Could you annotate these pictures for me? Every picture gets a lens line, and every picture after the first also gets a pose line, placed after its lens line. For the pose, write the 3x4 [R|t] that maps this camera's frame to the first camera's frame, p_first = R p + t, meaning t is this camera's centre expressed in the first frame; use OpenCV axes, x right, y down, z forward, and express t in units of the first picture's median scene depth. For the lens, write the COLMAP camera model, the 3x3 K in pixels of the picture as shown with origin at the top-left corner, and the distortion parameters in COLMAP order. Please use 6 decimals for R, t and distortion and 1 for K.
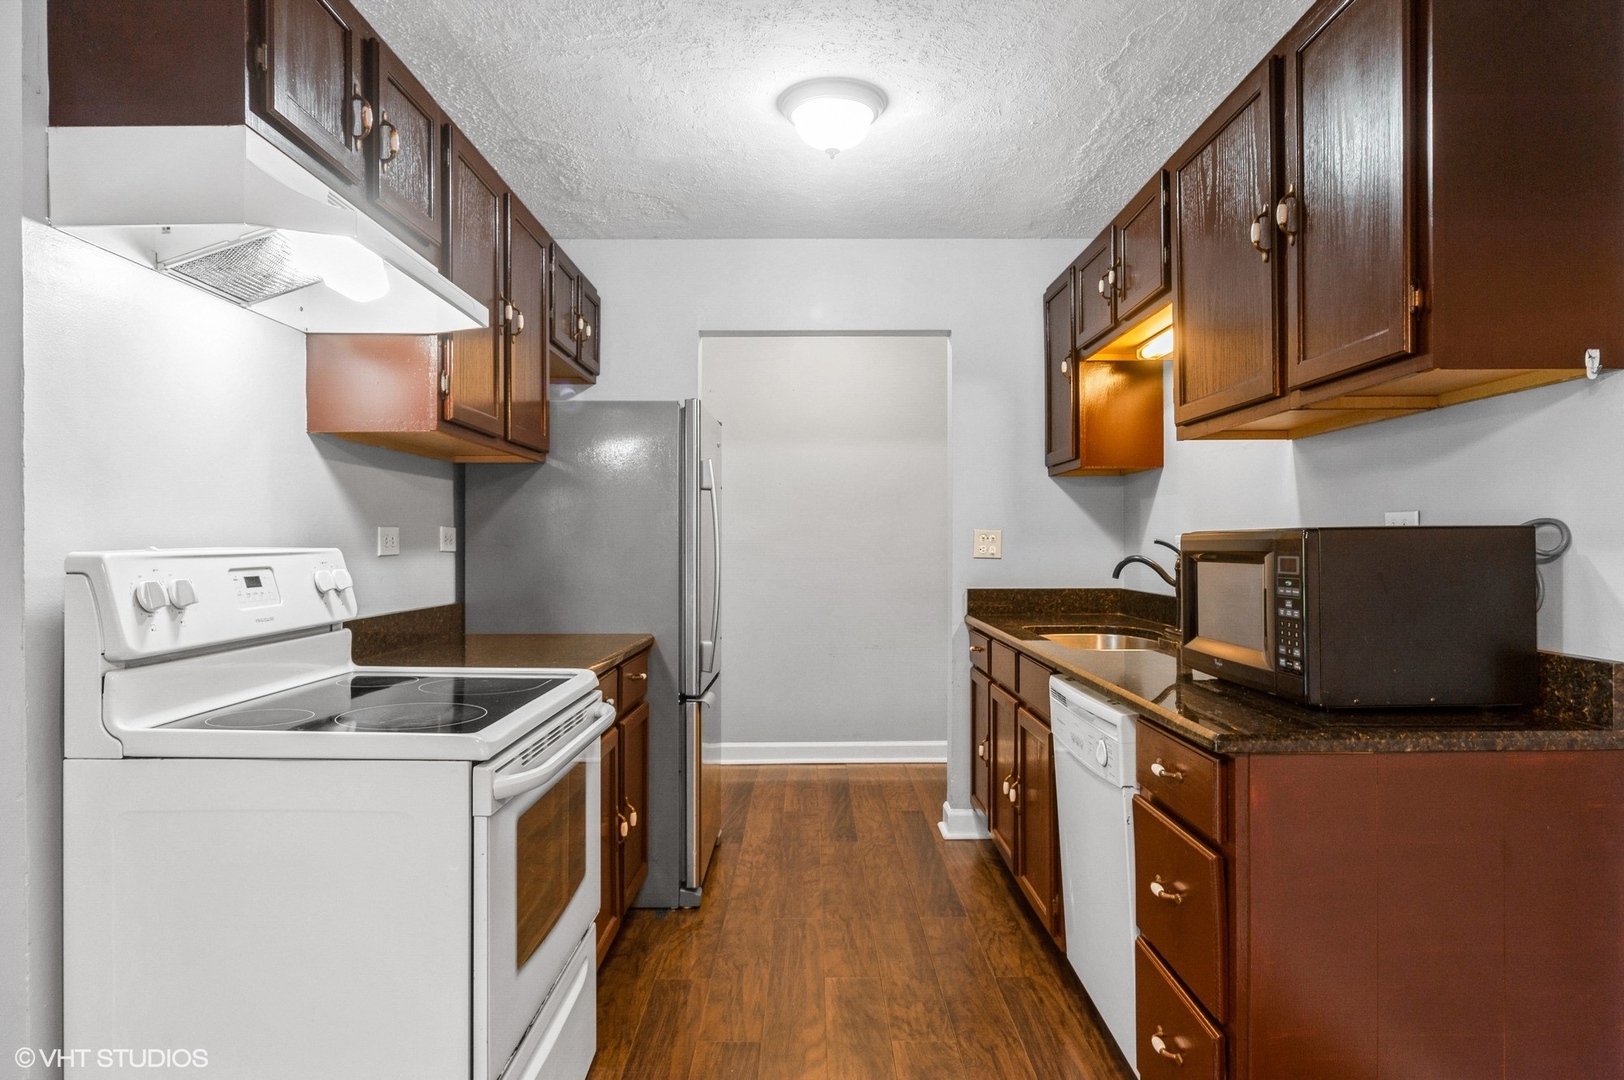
lens RADIAL K [[965.4, 0, 812.0], [0, 965.4, 540.0], [0, 0, 1]] dist [0.003684, -0.001938]
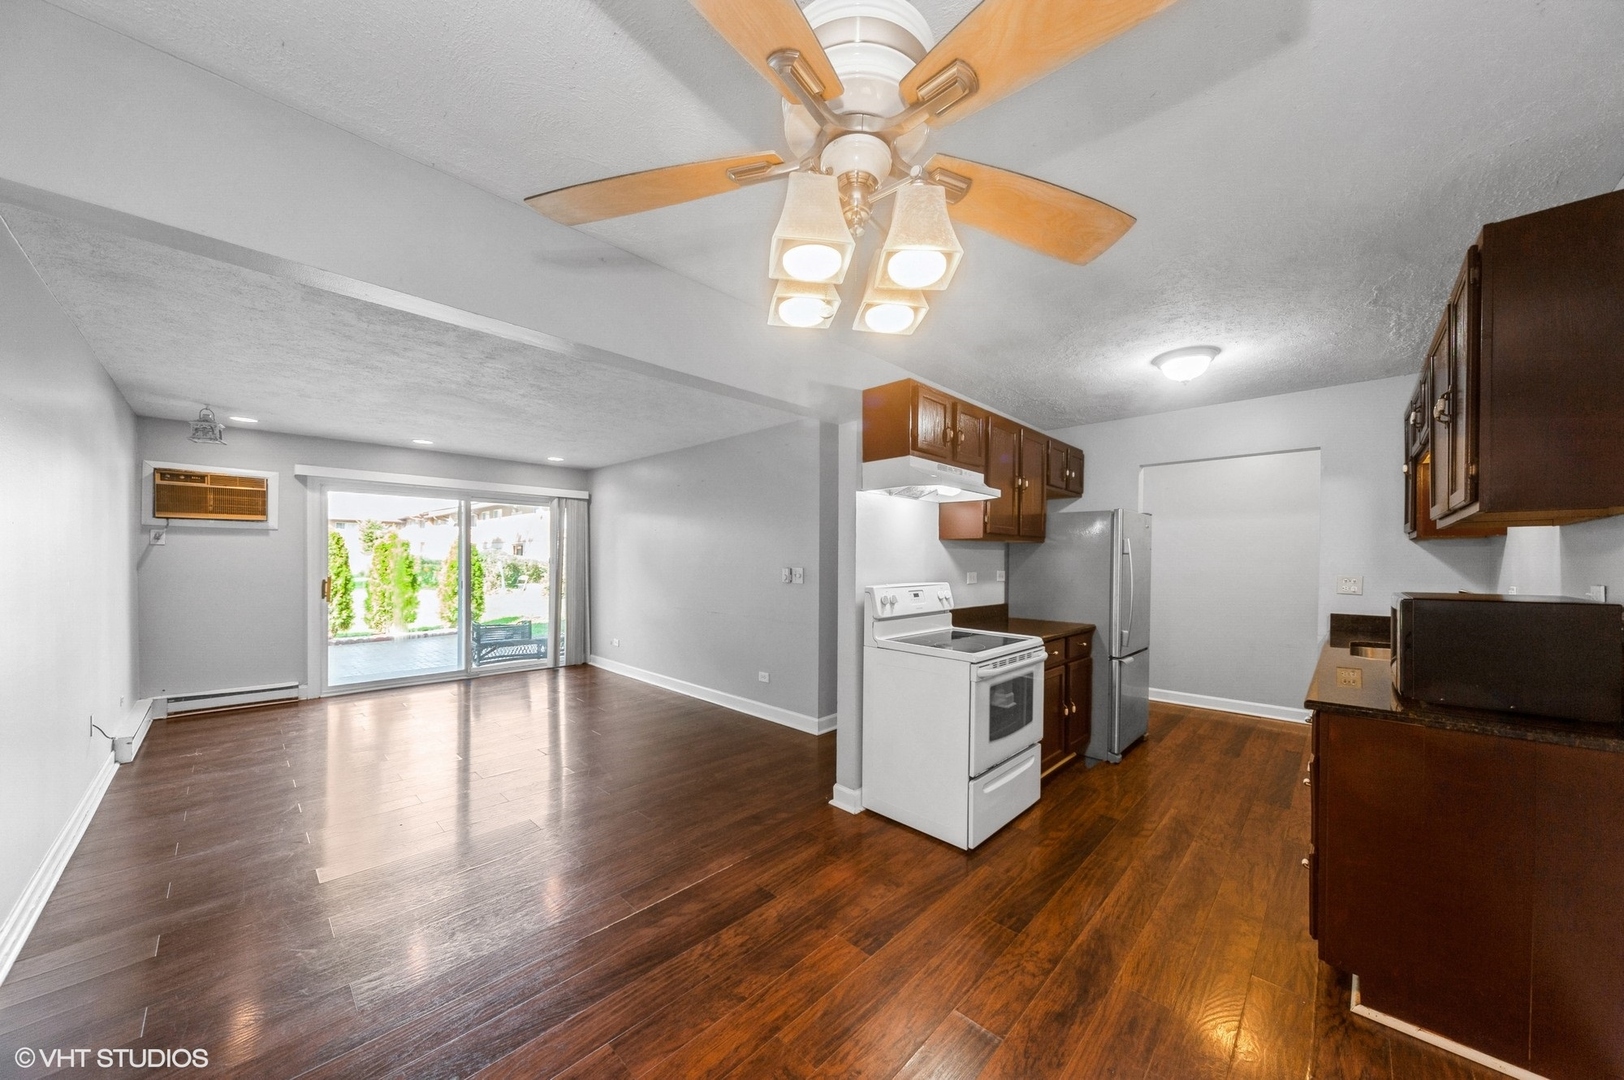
lens RADIAL K [[559.2, 0, 844.4], [0, 559.2, 556.6], [0, 0, 1]] dist [0.014951, -0.000037]
pose [[0.747768, 0.006326, -0.663930, 0.315922], [-0.009648, 0.999953, -0.001339, -0.056491], [0.663890, 0.007407, 0.747794, -0.343701]]
